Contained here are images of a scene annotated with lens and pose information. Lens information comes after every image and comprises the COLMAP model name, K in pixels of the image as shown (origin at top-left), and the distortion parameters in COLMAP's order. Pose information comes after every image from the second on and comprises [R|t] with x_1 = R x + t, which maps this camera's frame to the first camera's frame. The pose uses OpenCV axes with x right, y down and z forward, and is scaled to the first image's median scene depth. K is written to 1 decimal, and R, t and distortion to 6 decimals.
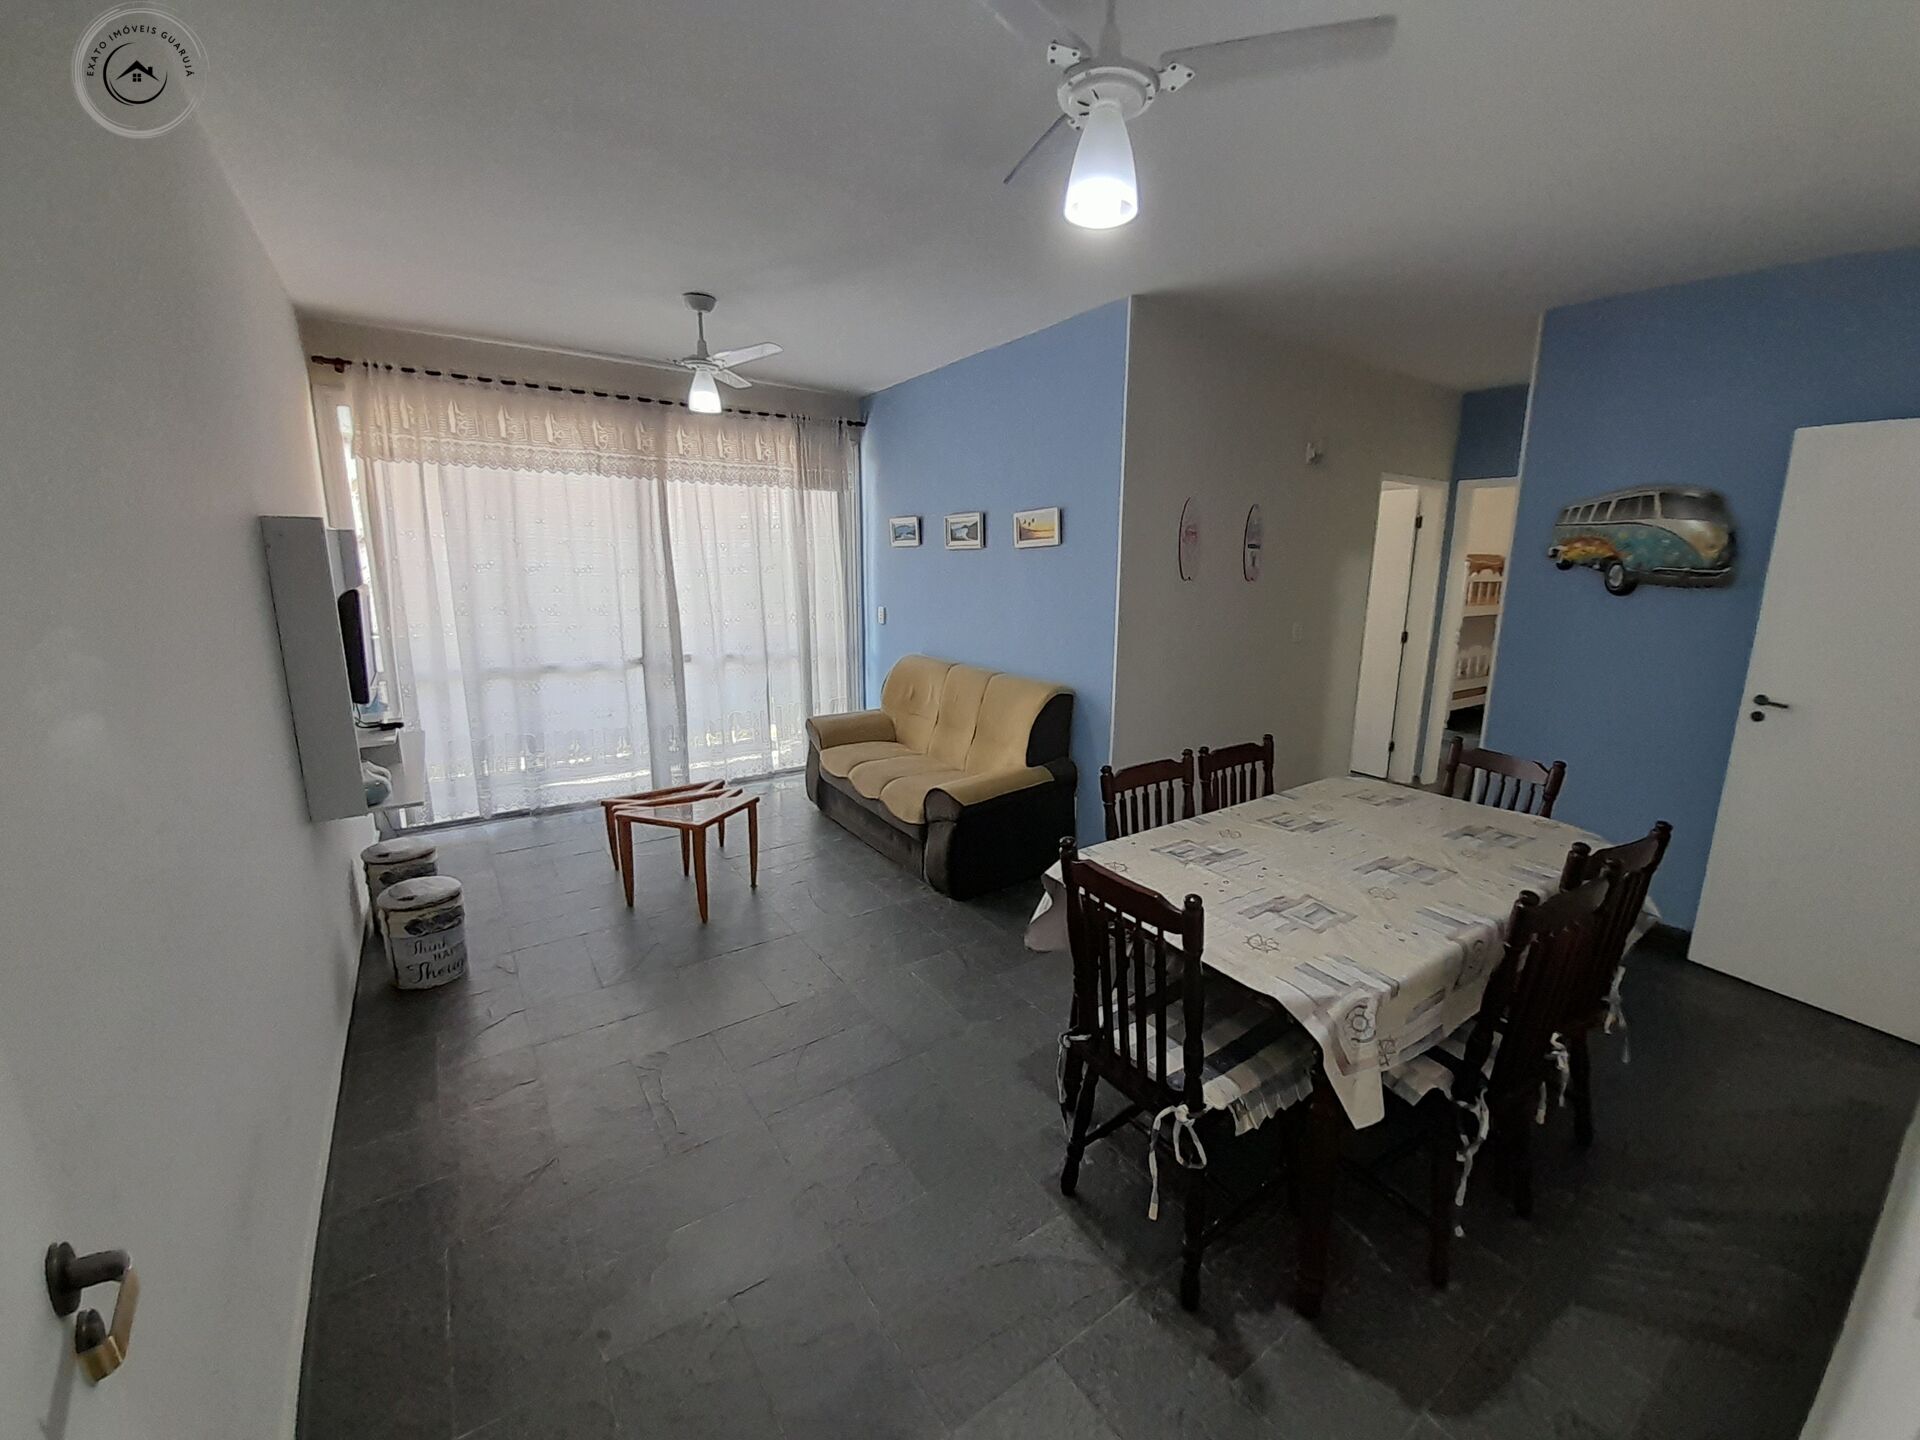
lens RADIAL K [[761.7, 0, 984.9], [0, 761.7, 703.2], [0, 0, 1]] dist [0.002930, -0.011328]
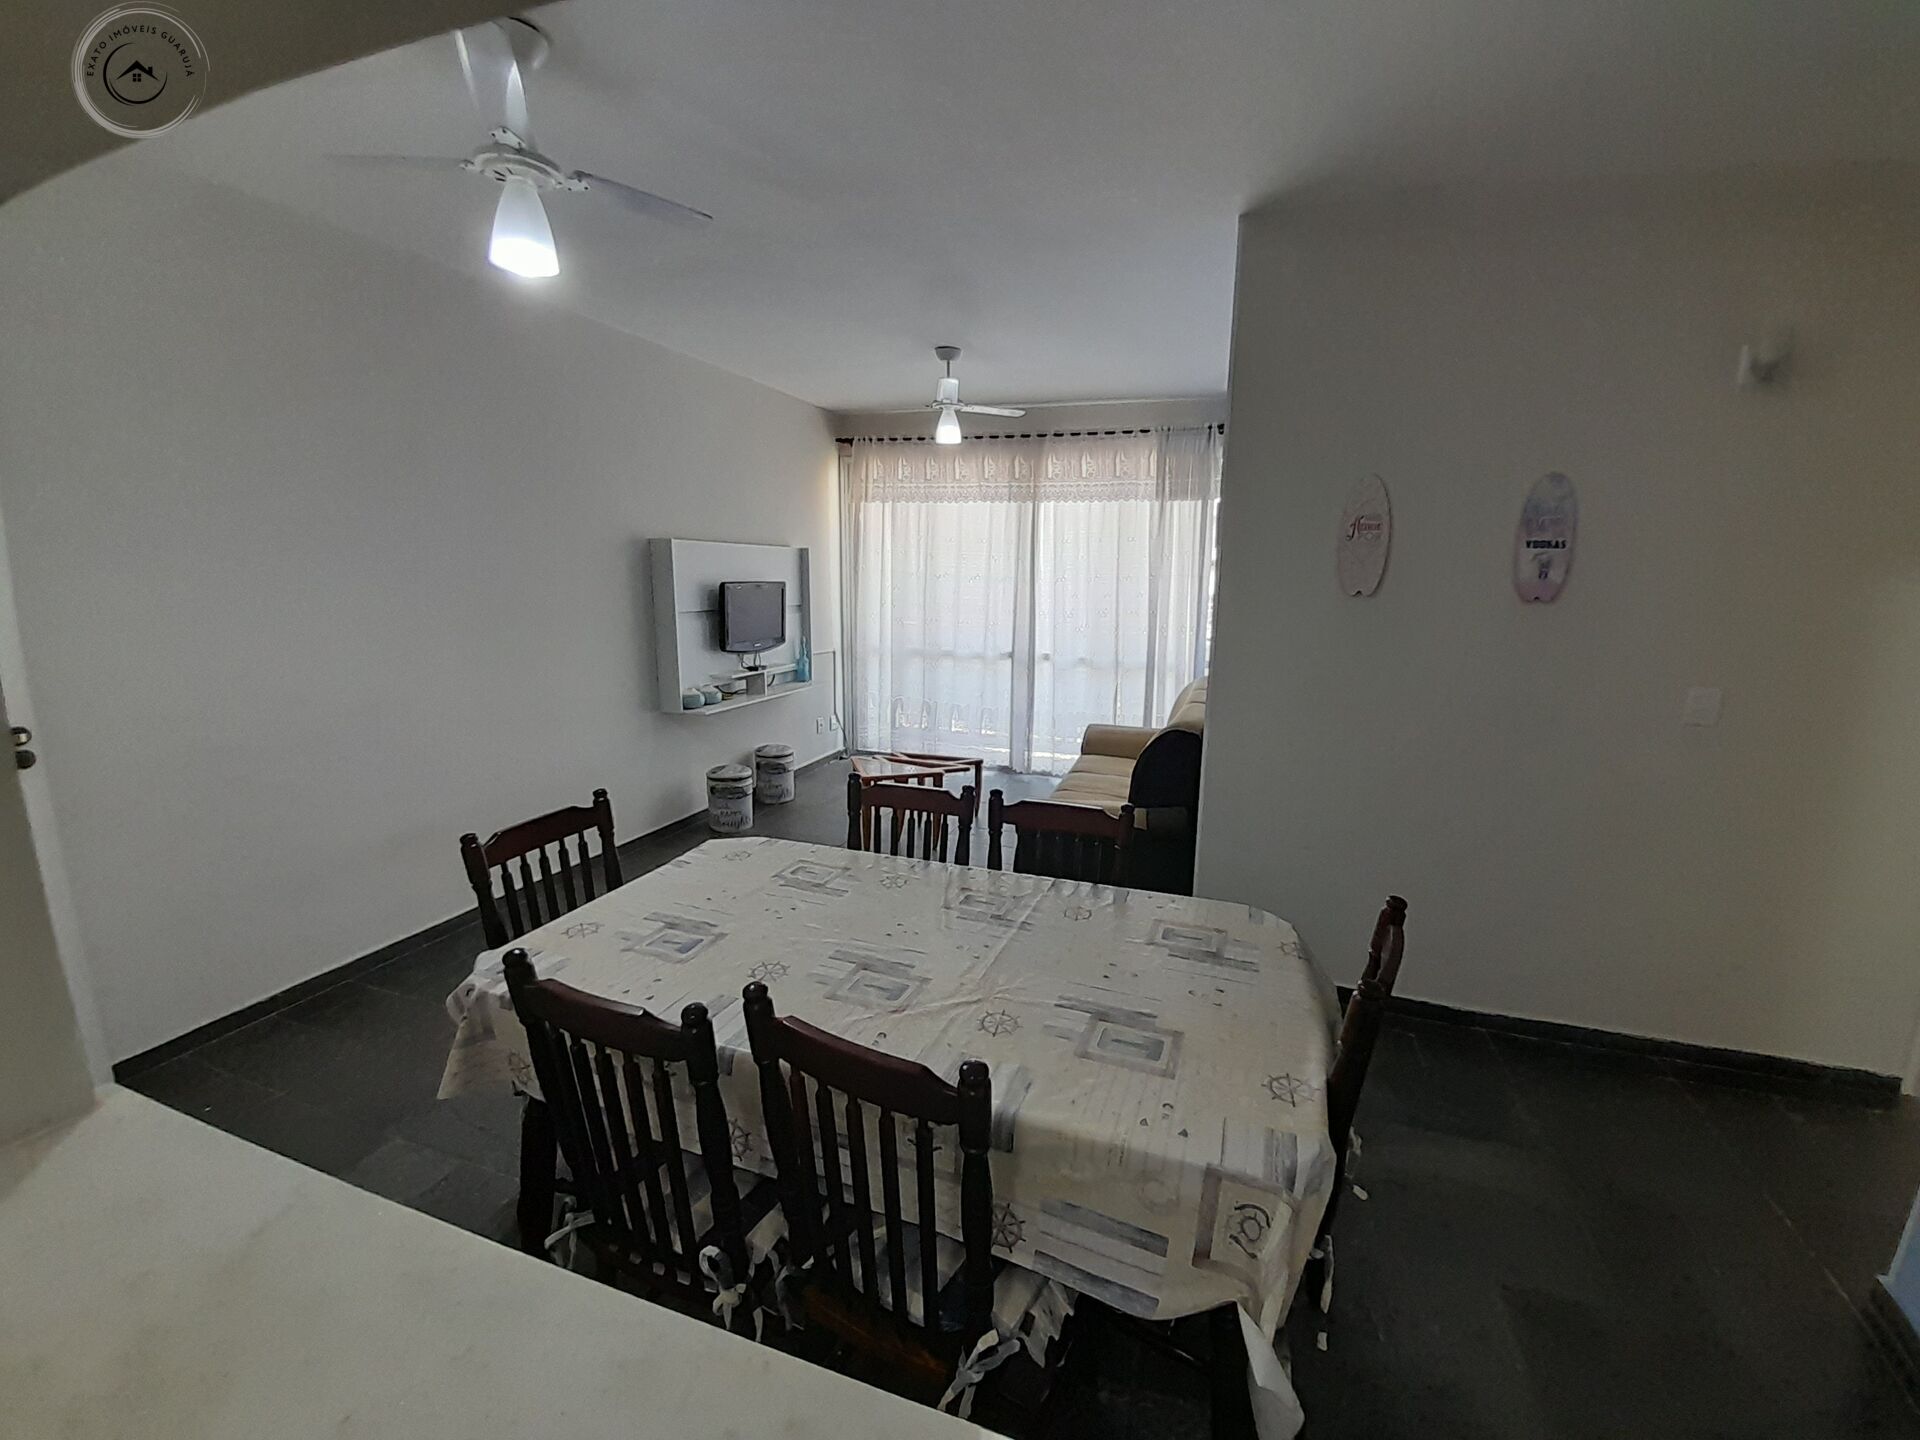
lens RADIAL K [[761.7, 0, 992.9], [0, 761.7, 710.8], [0, 0, 1]] dist [0.002930, -0.011328]
pose [[0.595389, 0.146219, -0.790020, 0.546815], [-0.160969, 0.985072, 0.061007, -0.042541], [0.787147, 0.090846, 0.610038, 0.288722]]
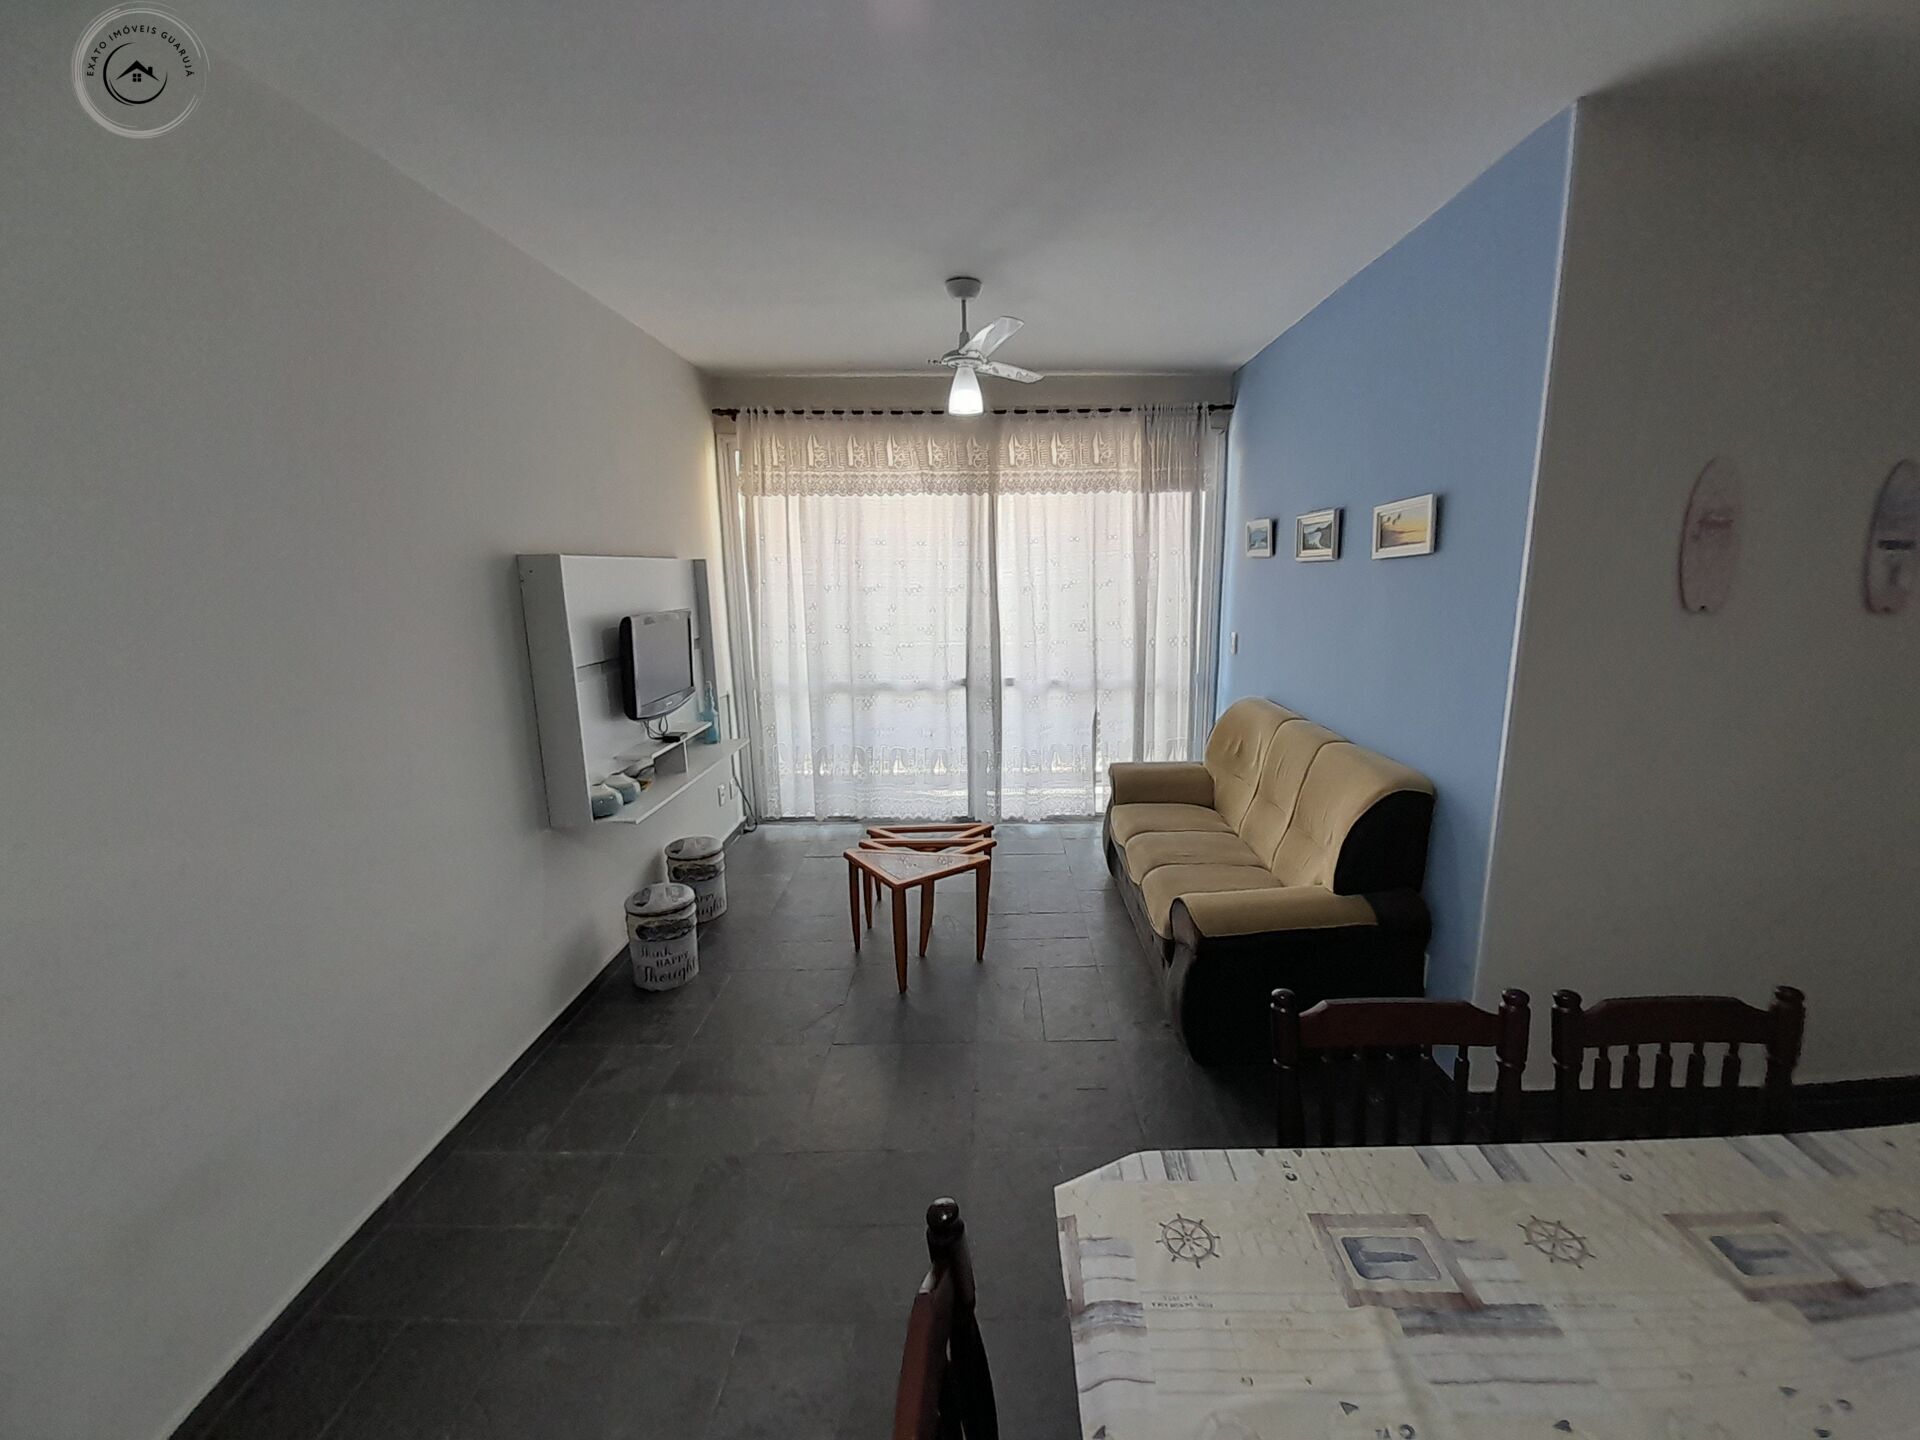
lens RADIAL K [[761.7, 0, 981.2], [0, 761.7, 714.5], [0, 0, 1]] dist [0.002930, -0.011328]
pose [[0.815703, 0.090673, -0.571320, 0.141629], [-0.086642, 0.995648, 0.034314, -0.056100], [0.571946, 0.021510, 0.820009, 0.238143]]
